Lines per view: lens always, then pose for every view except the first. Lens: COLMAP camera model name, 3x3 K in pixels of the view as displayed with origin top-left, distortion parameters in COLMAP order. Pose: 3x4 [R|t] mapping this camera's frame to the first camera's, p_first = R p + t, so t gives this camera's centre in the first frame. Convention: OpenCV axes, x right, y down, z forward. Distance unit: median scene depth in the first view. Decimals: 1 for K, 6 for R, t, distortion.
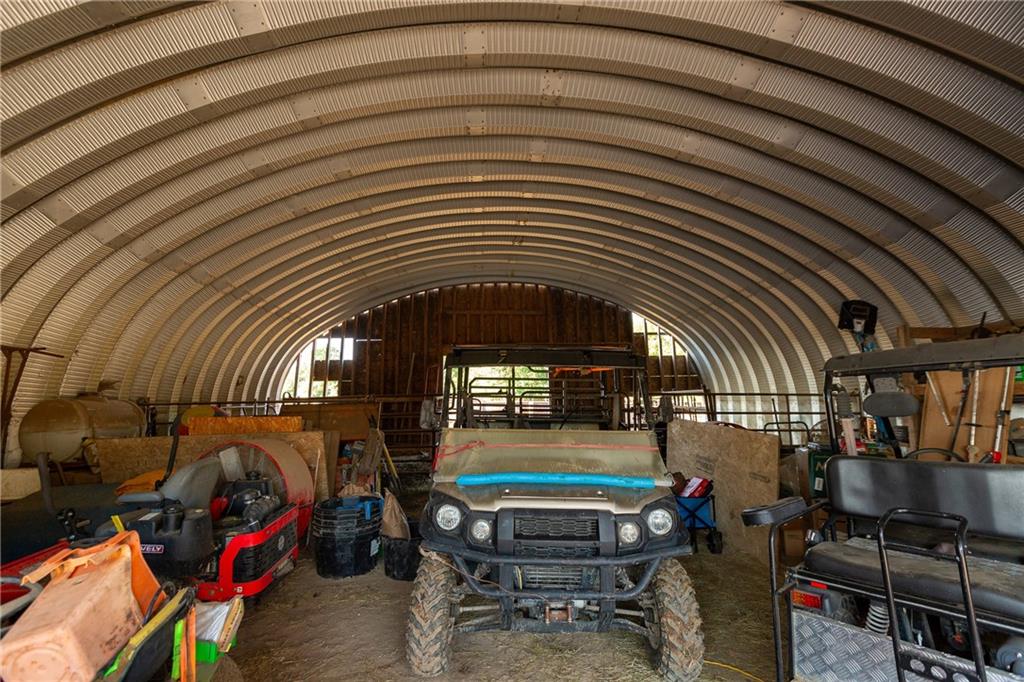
lens RADIAL K [[446.7, 0, 507.2], [0, 446.7, 327.7], [0, 0, 1]] dist [0.001949, 0.000562]
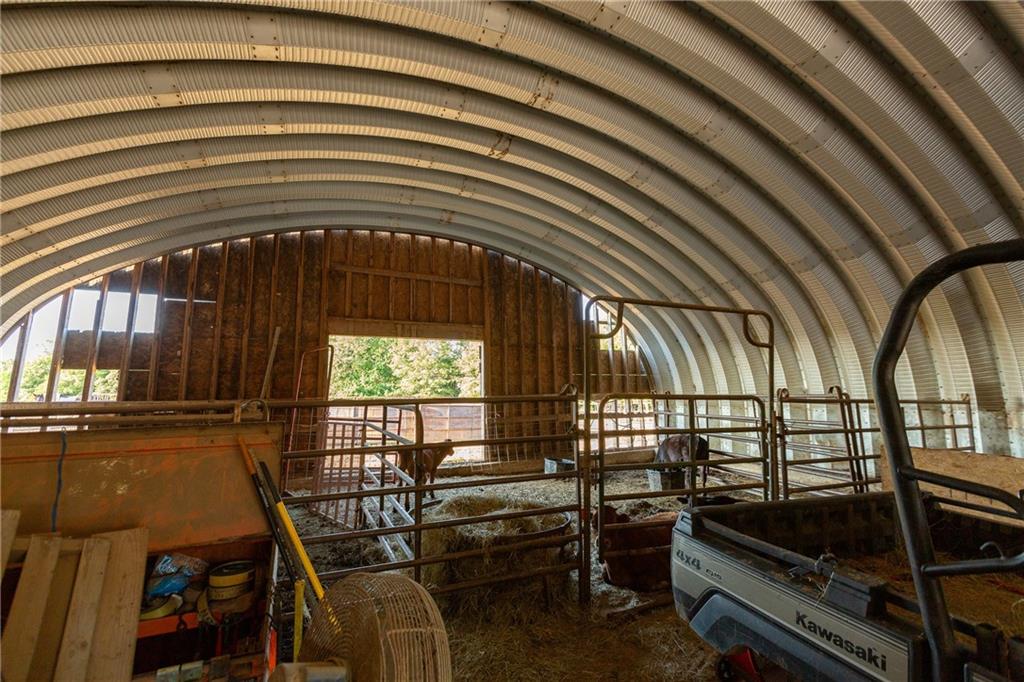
lens RADIAL K [[446.7, 0, 507.2], [0, 446.7, 327.7], [0, 0, 1]] dist [0.001949, 0.000562]
pose [[0.933044, 0.059840, 0.354750, -0.131399], [-0.059183, 0.998166, -0.012713, 0.045318], [-0.354861, -0.009133, 0.934875, 0.318857]]
